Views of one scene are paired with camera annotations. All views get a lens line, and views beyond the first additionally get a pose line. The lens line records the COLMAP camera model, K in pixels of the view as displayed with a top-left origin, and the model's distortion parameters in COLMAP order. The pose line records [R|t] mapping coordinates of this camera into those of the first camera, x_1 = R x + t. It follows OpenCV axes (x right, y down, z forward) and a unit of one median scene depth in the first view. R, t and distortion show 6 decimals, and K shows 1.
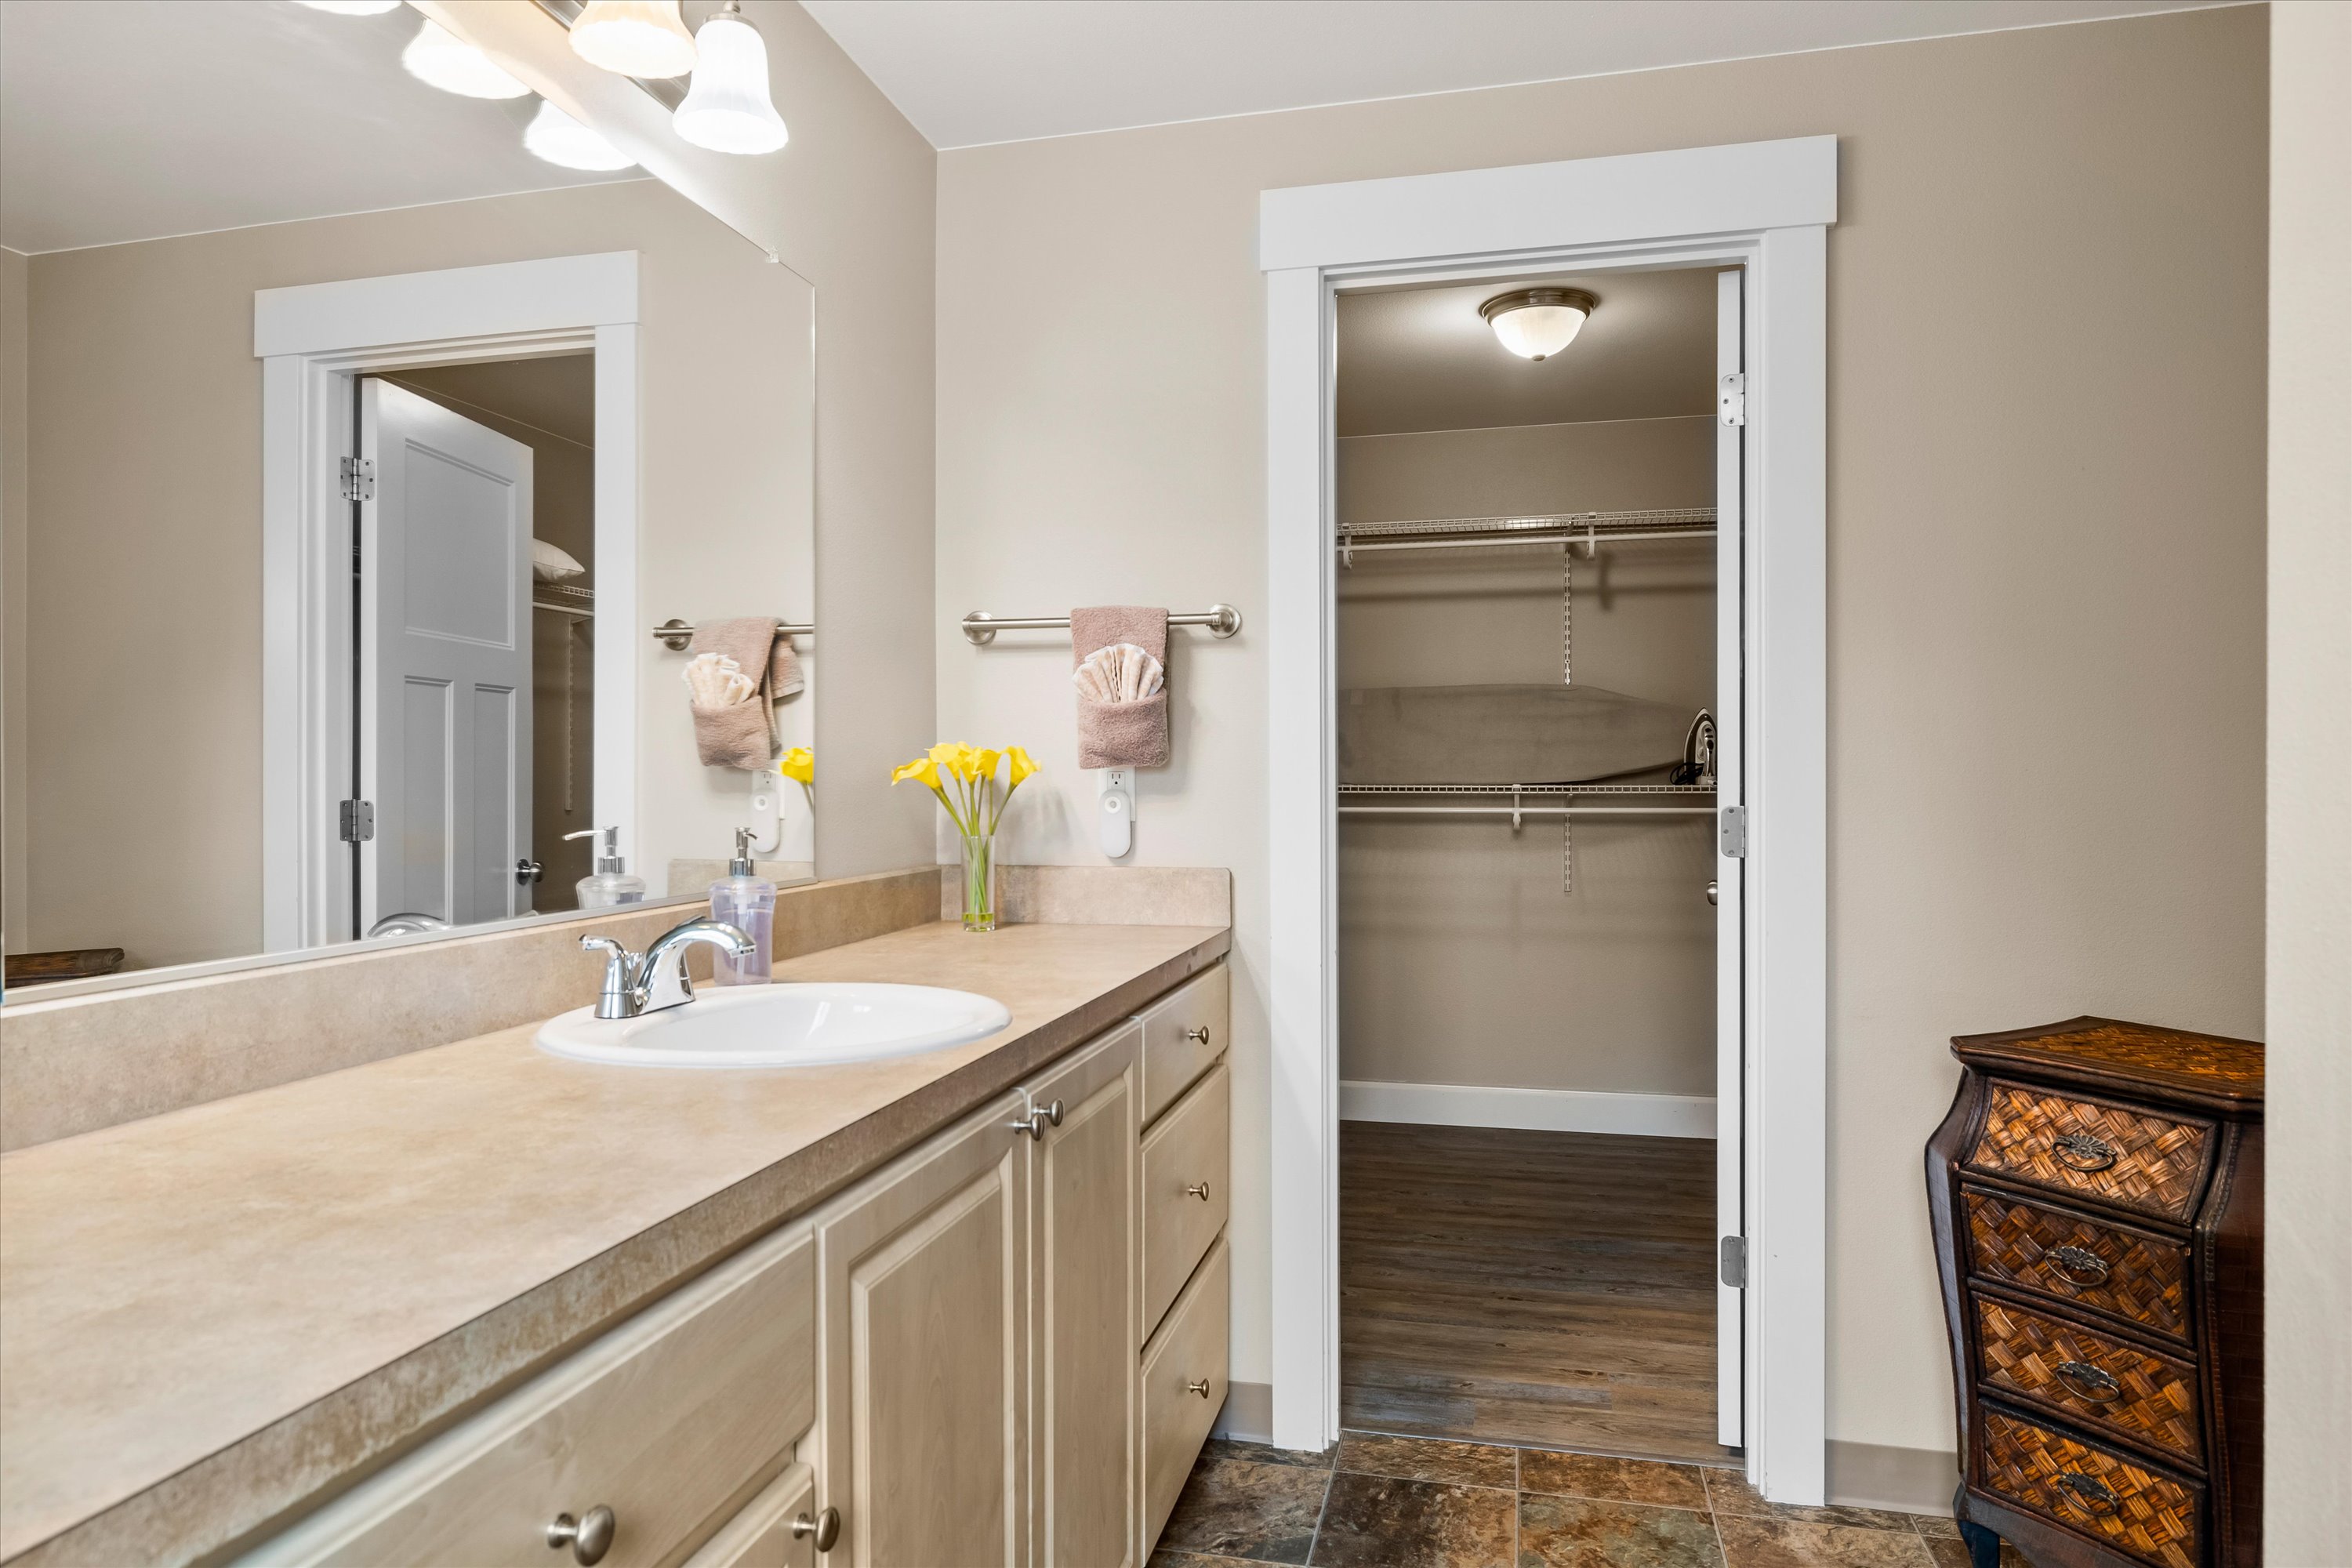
lens RADIAL K [[1442.4, 0, 1166.7], [0, 1442.4, 795.6], [0, 0, 1]] dist [-0.002279, 0.002961]
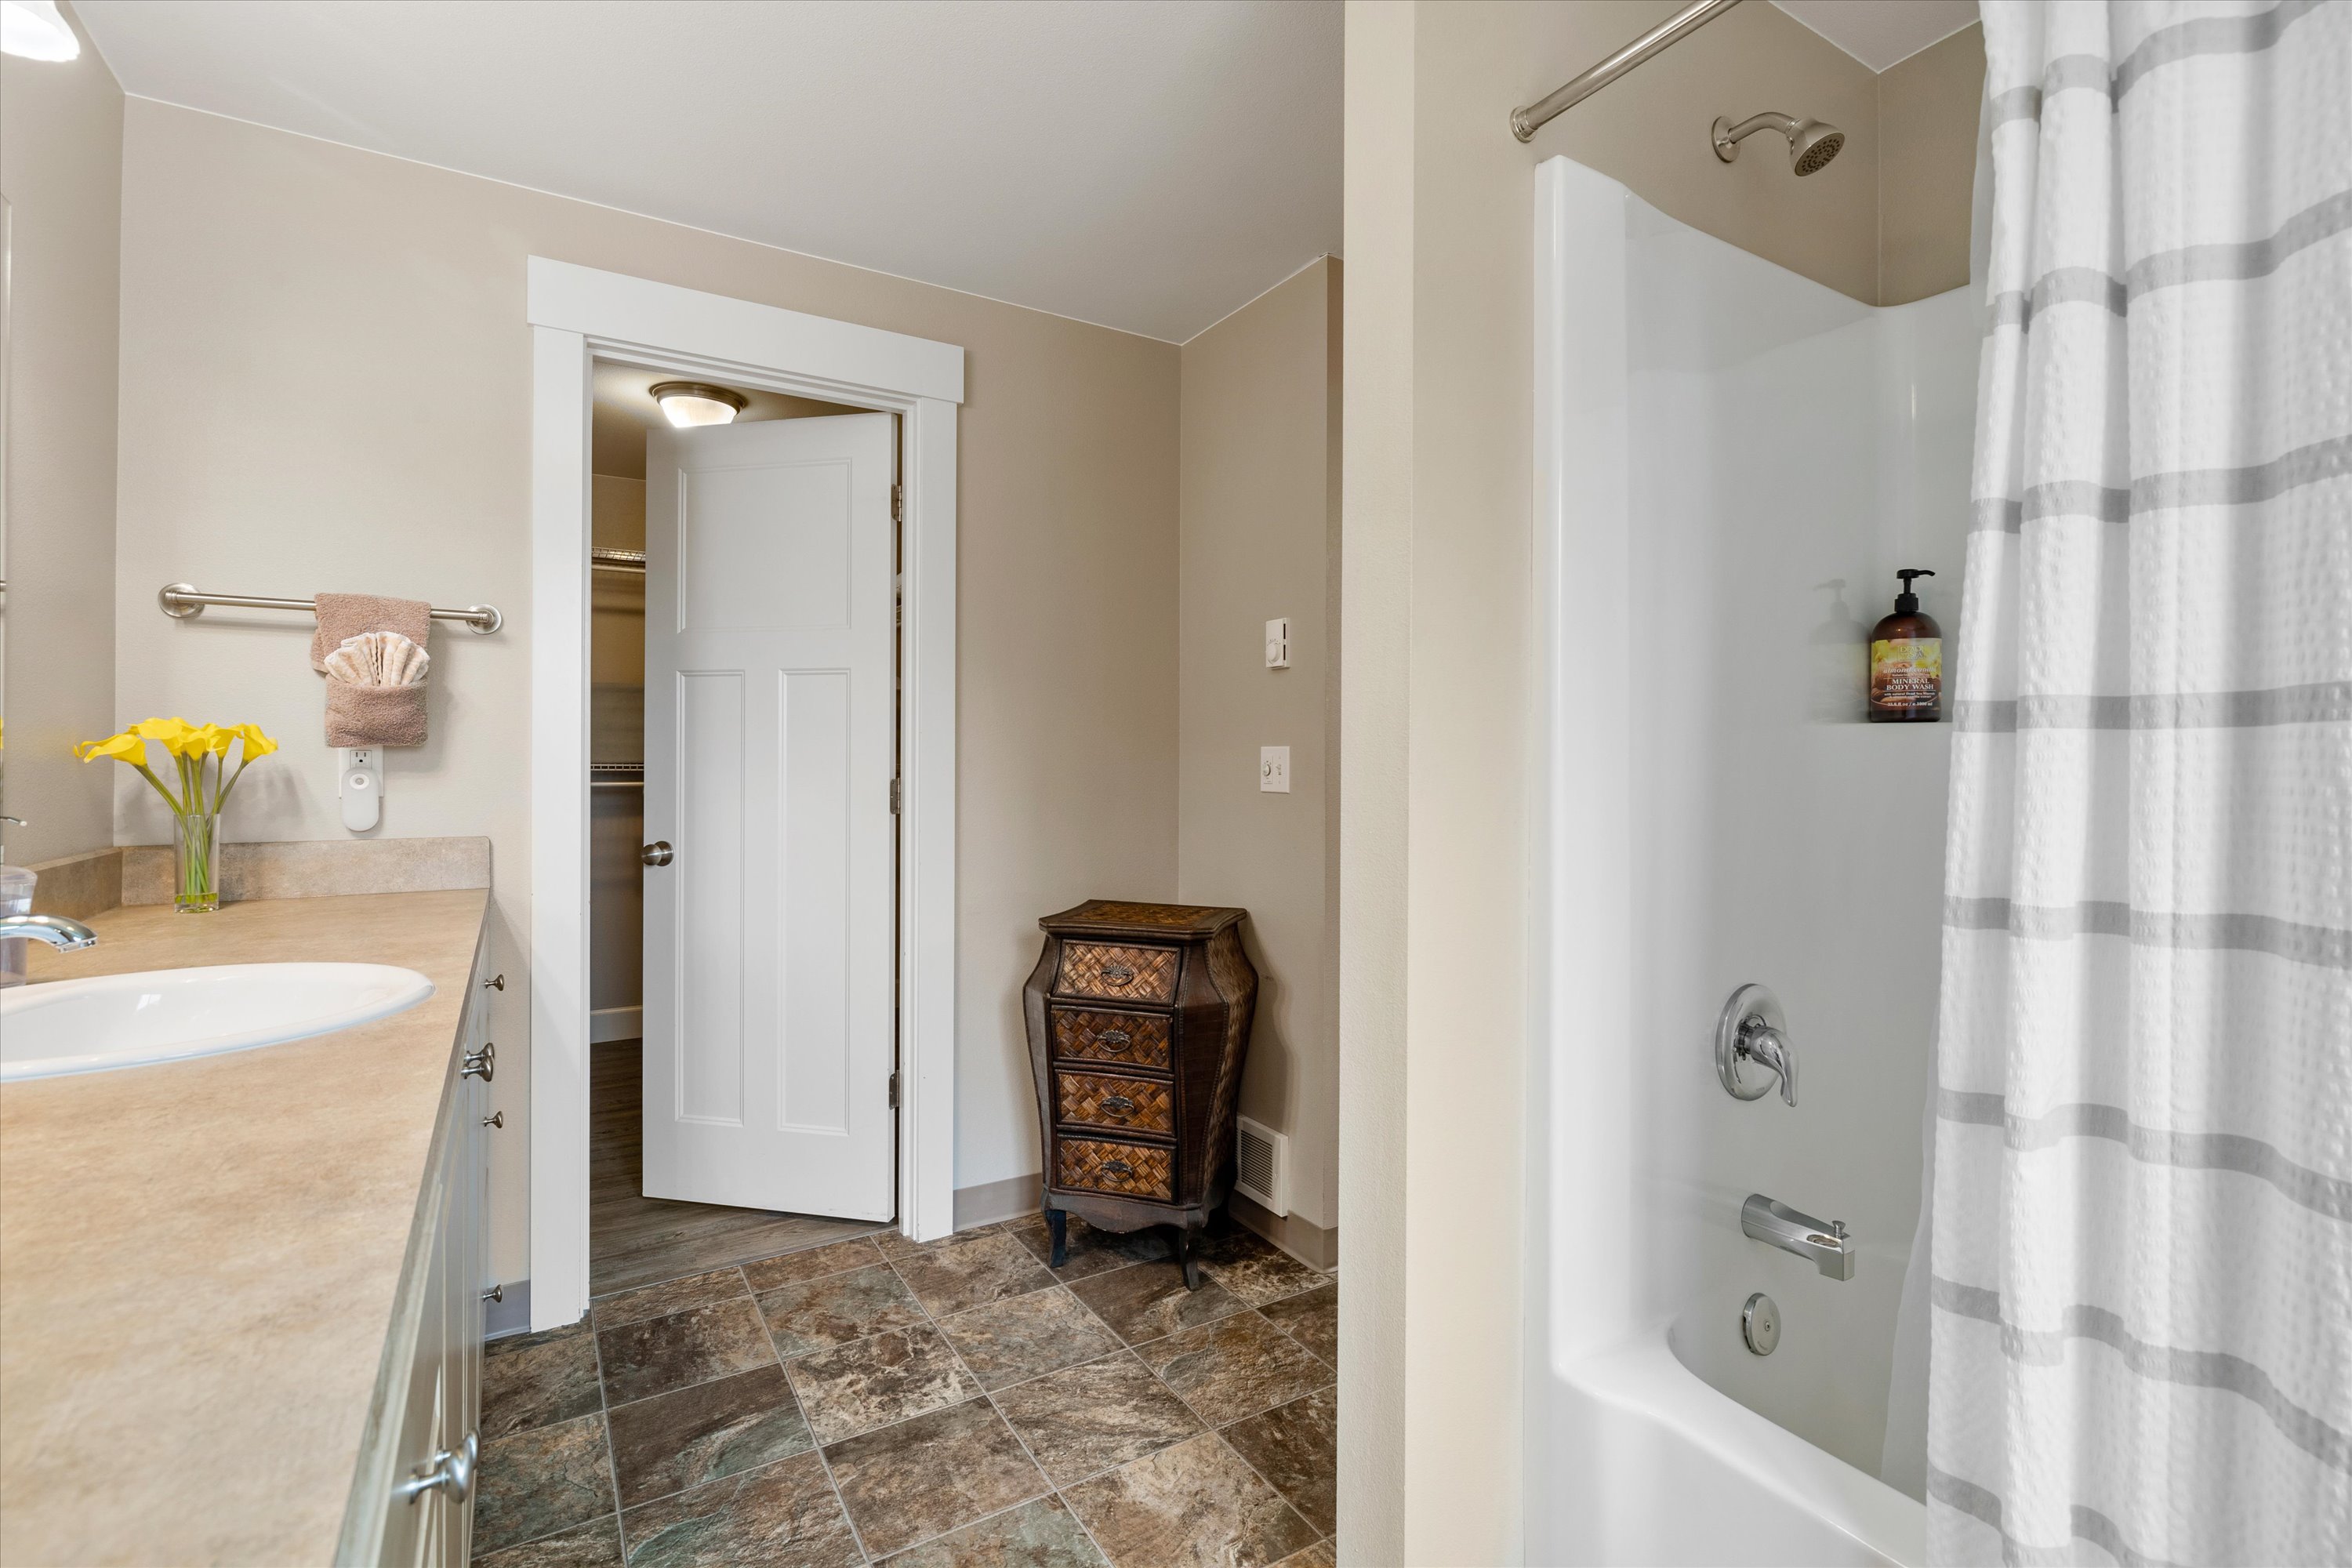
lens RADIAL K [[1076.6, 0, 1159.4], [0, 1076.6, 763.3], [0, 0, 1]] dist [-0.002772, 0.000305]
pose [[0.711405, 0.003623, 0.702773, -0.188582], [0.002603, 0.999966, -0.007791, 0.000589], [-0.702777, 0.007372, 0.711372, 0.025512]]
